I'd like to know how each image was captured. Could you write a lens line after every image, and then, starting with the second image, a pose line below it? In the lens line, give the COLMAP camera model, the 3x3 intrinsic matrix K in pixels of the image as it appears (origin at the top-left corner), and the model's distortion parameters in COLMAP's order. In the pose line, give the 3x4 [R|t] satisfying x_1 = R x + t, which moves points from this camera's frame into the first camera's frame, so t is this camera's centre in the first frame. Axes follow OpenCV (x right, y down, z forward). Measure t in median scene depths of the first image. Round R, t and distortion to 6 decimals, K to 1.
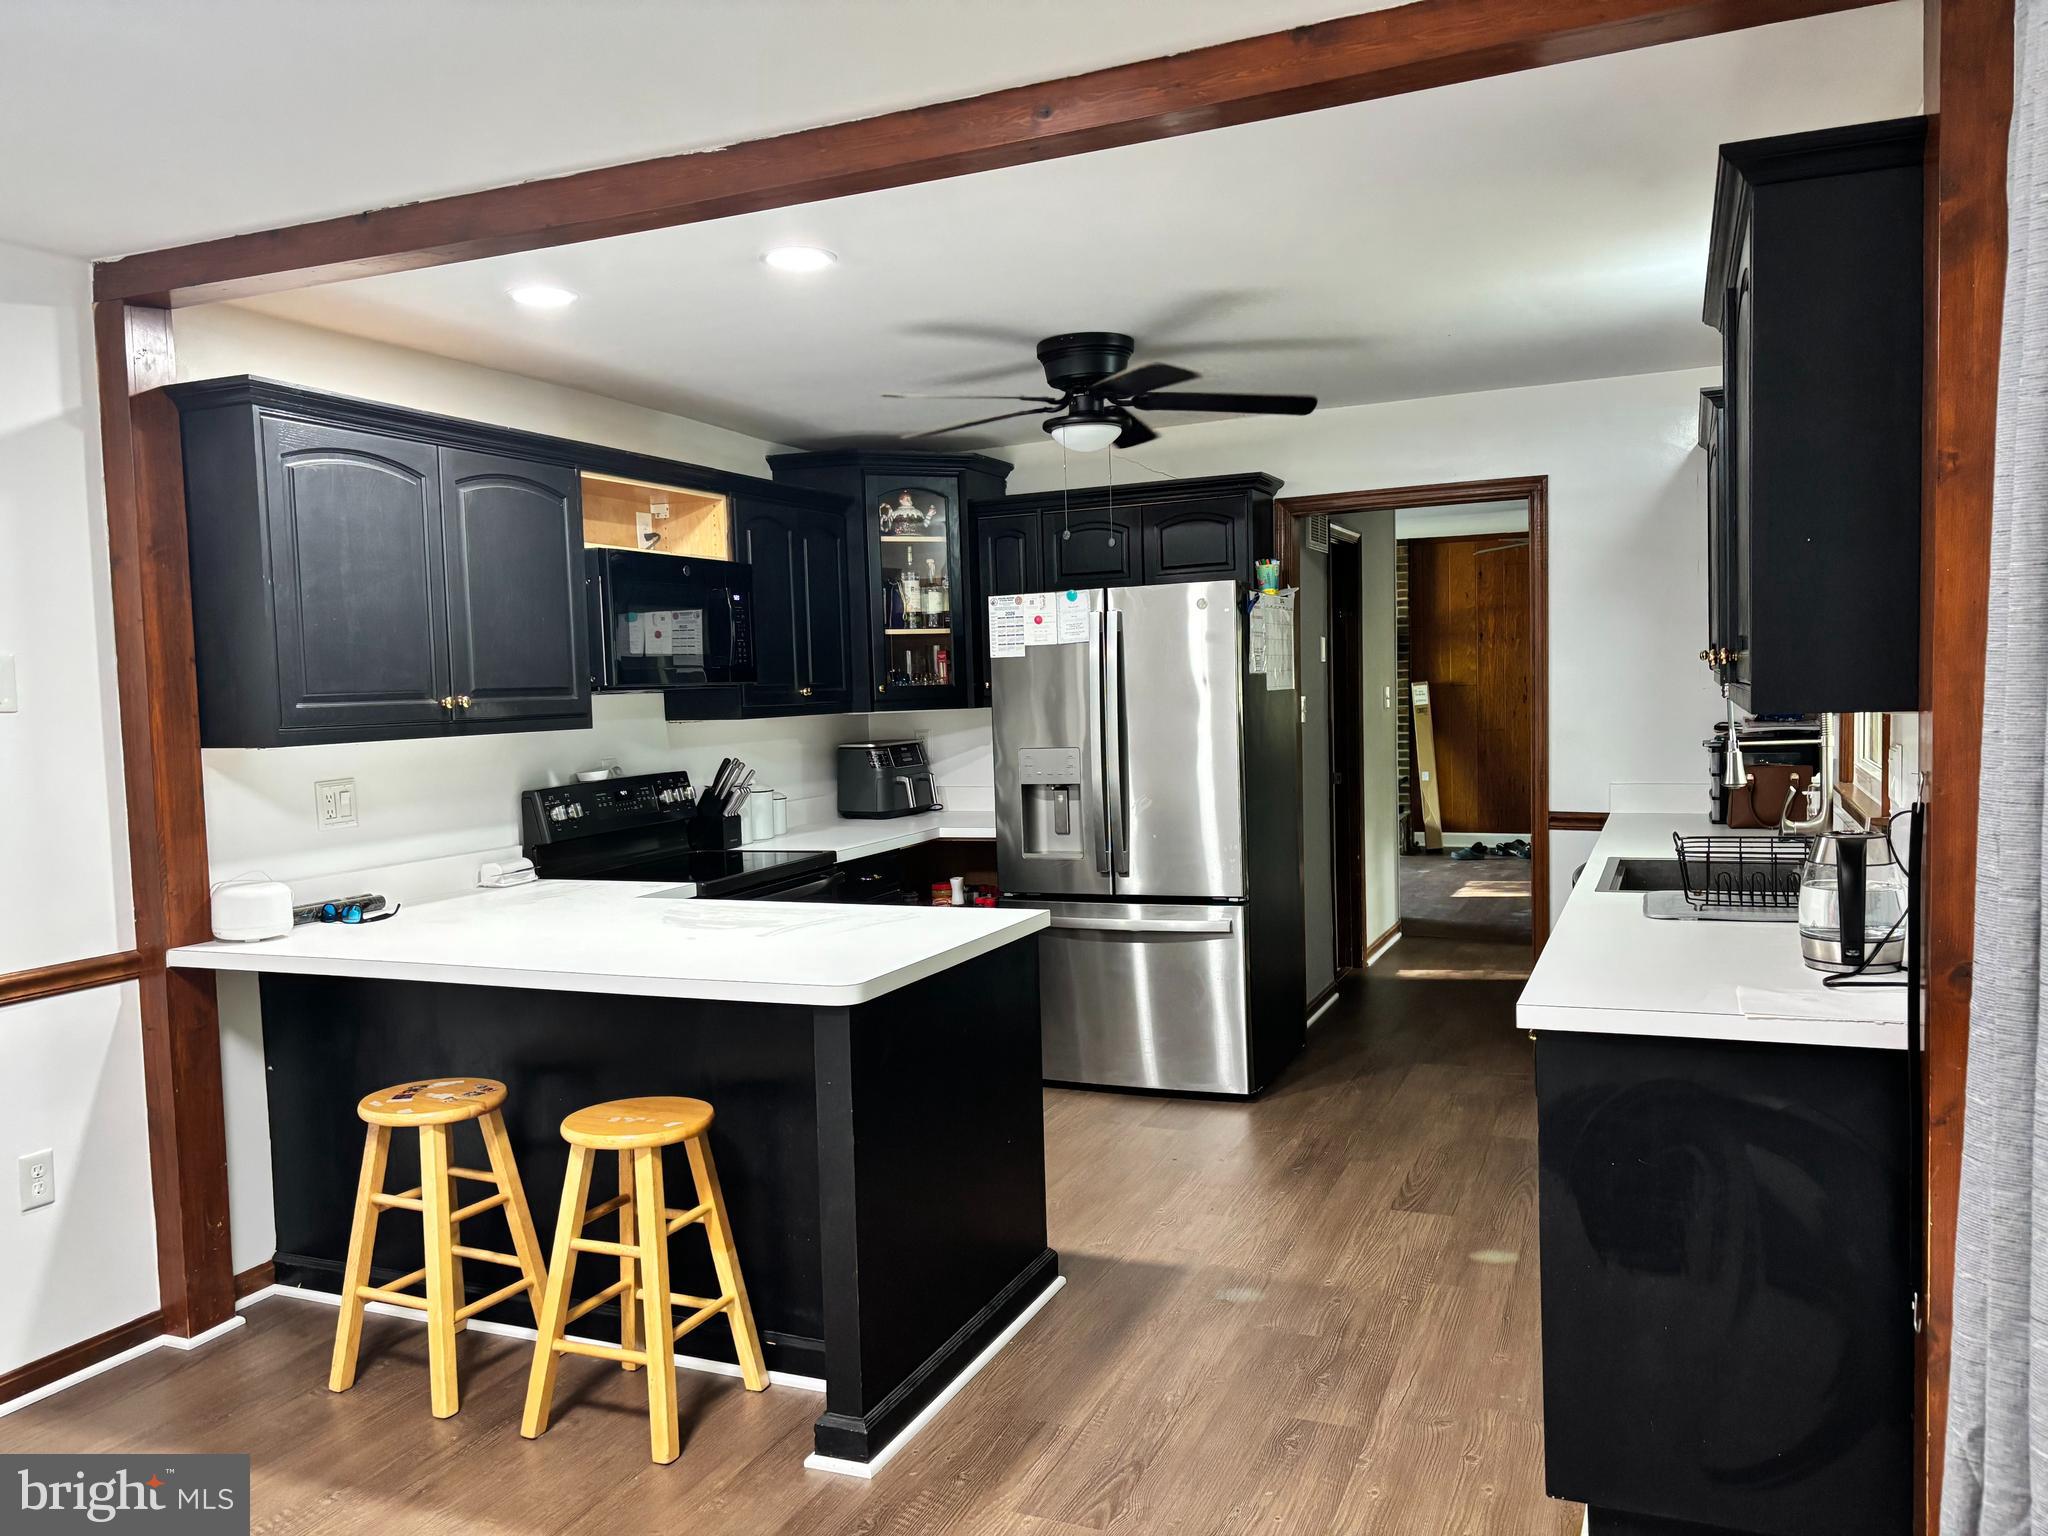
lens RADIAL K [[1527.9, 0, 1025.6], [0, 1527.9, 778.7], [0, 0, 1]] dist [0.044161, -0.062018]
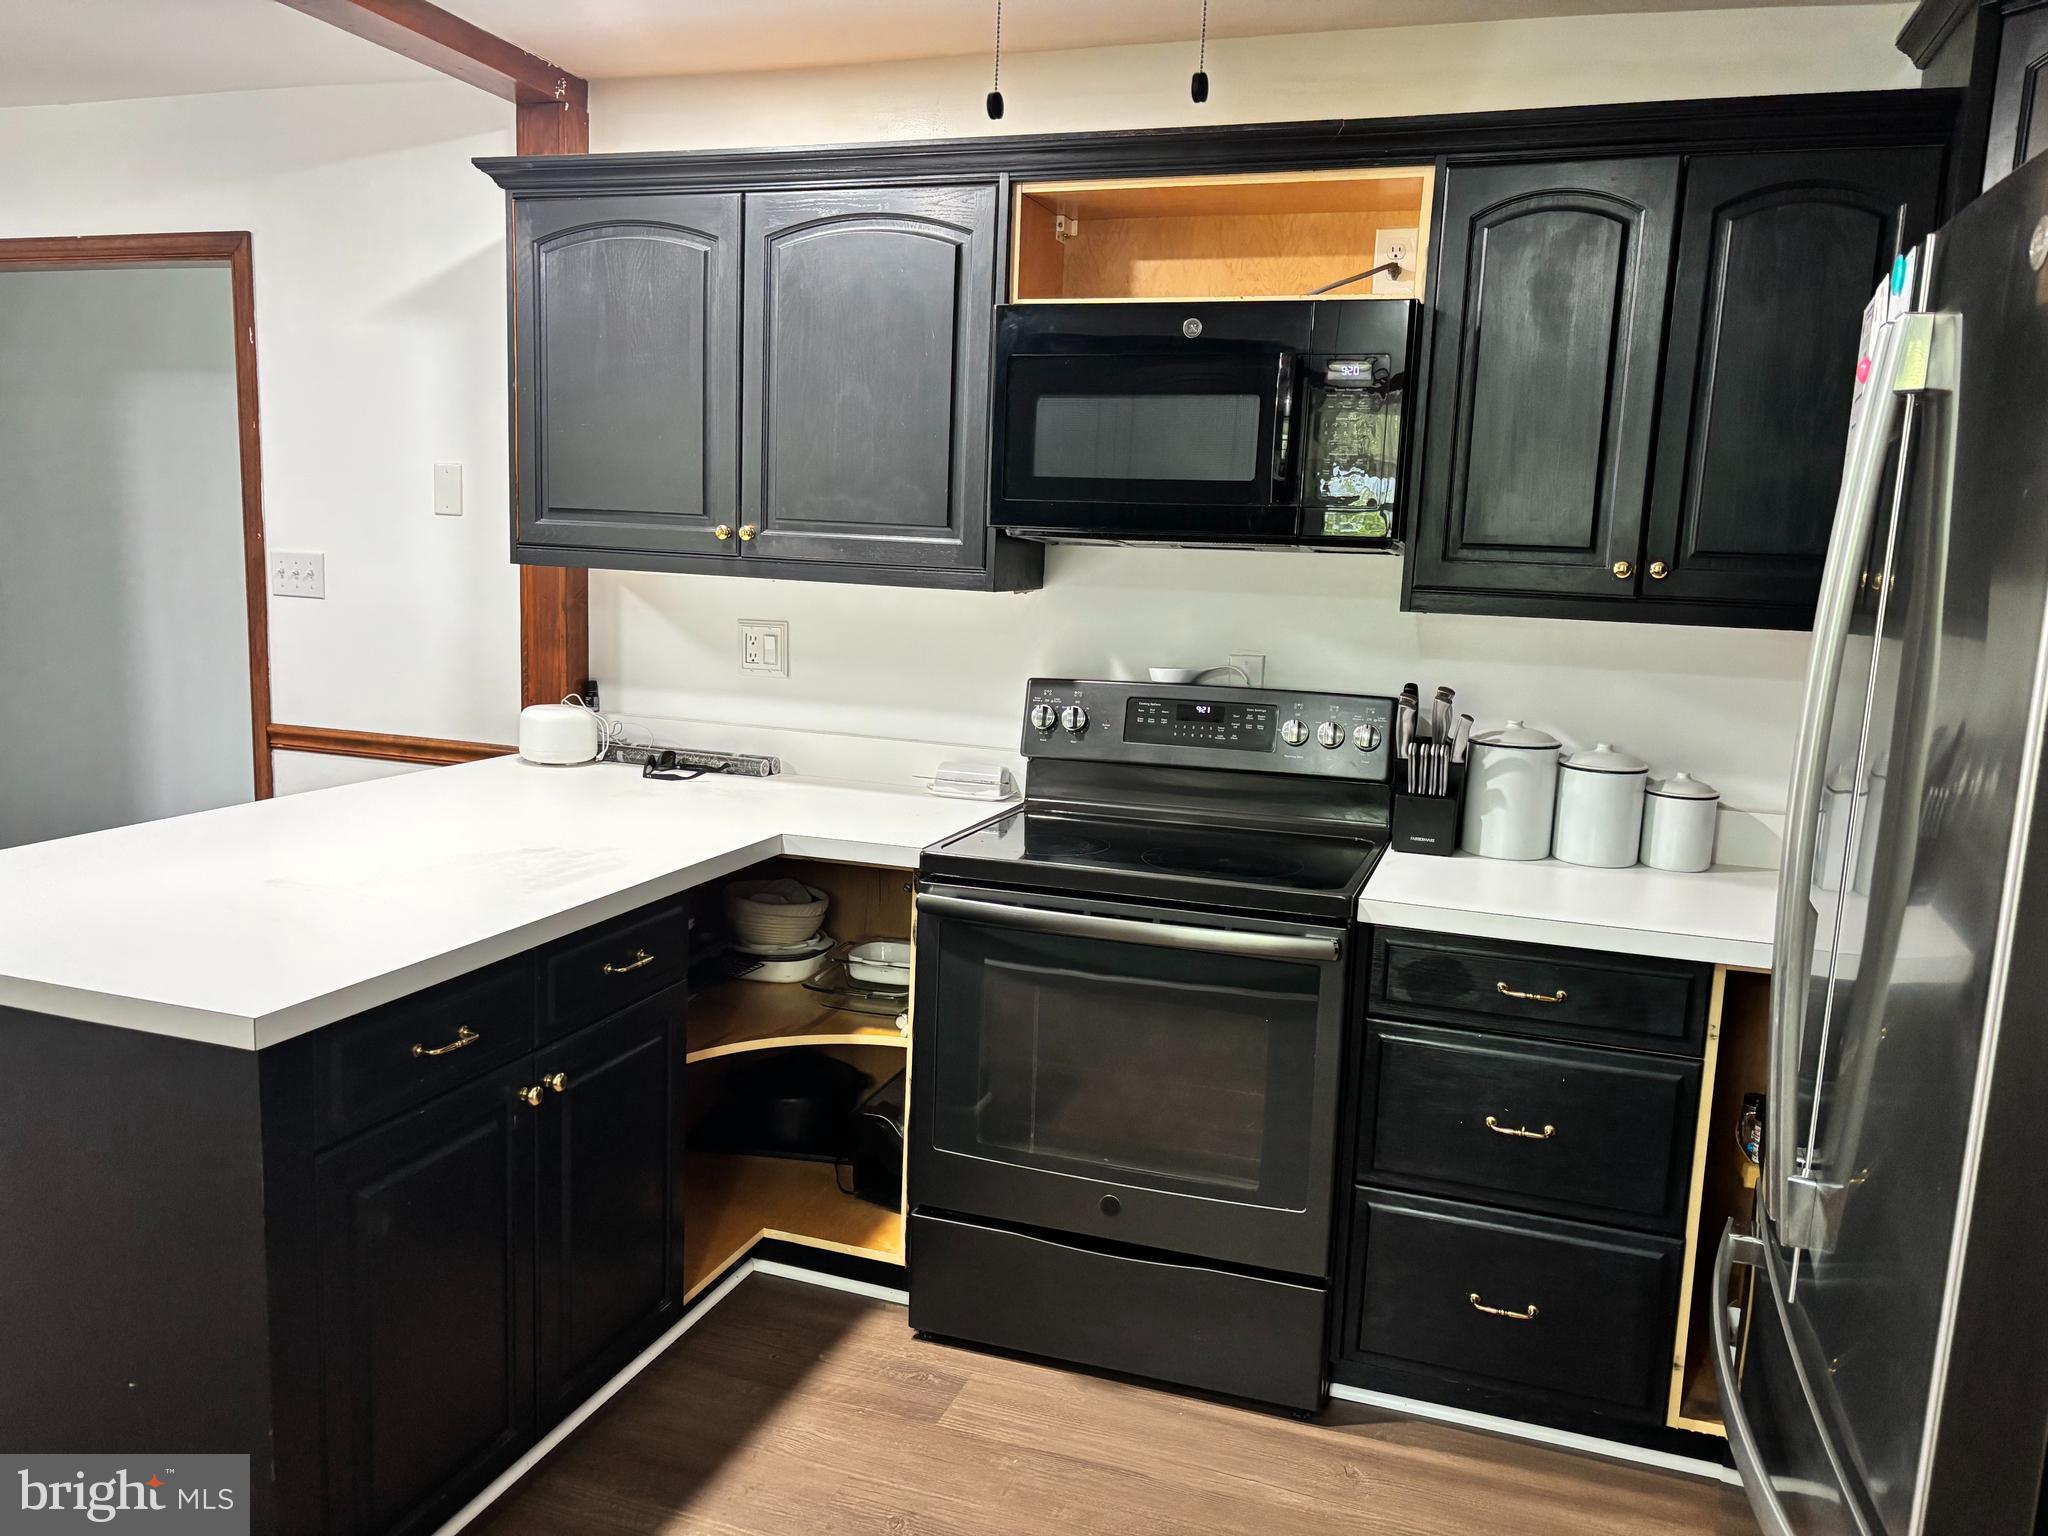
lens RADIAL K [[1574.2, 0, 1013.7], [0, 1574.2, 792.1], [0, 0, 1]] dist [0.054000, -0.001045]
pose [[0.065317, 0.196542, -0.978317, 0.496441], [-0.108752, 0.975973, 0.188810, -0.096137], [0.991921, 0.094061, 0.085122, 1.180876]]
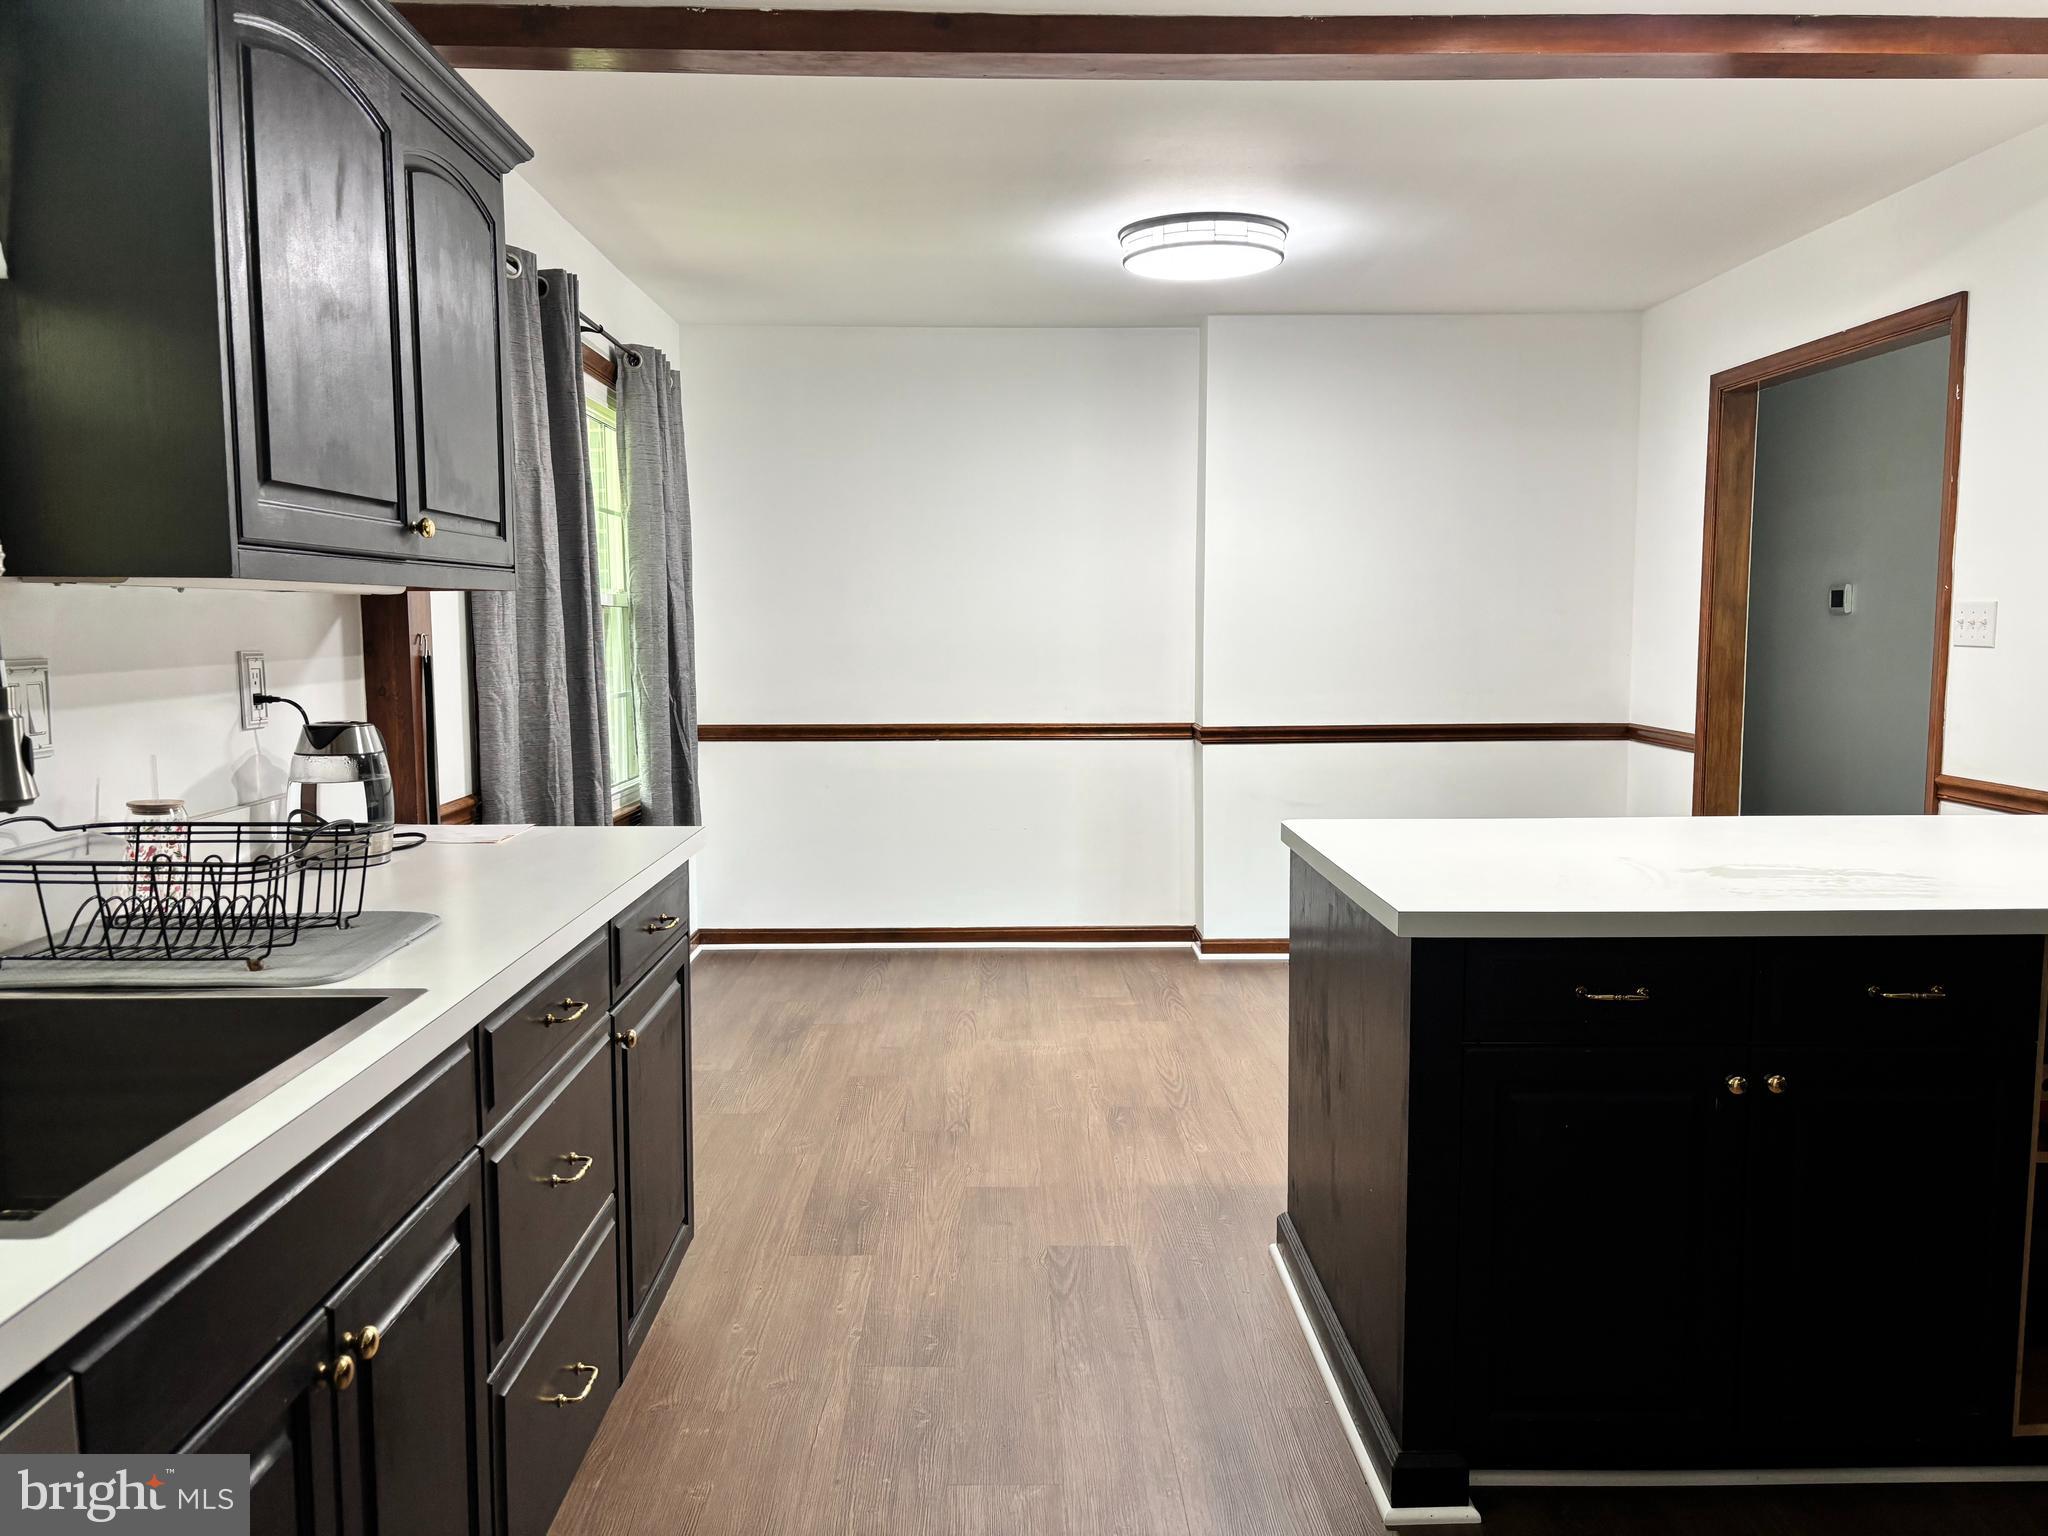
lens RADIAL K [[1574.2, 0, 1013.7], [0, 1574.2, 792.1], [0, 0, 1]] dist [0.054000, -0.001045]
pose [[-0.916553, 0.080340, -0.391759, 0.400886], [0.006216, 0.982357, 0.186914, -0.078326], [0.399864, 0.168881, -0.900882, 1.528378]]
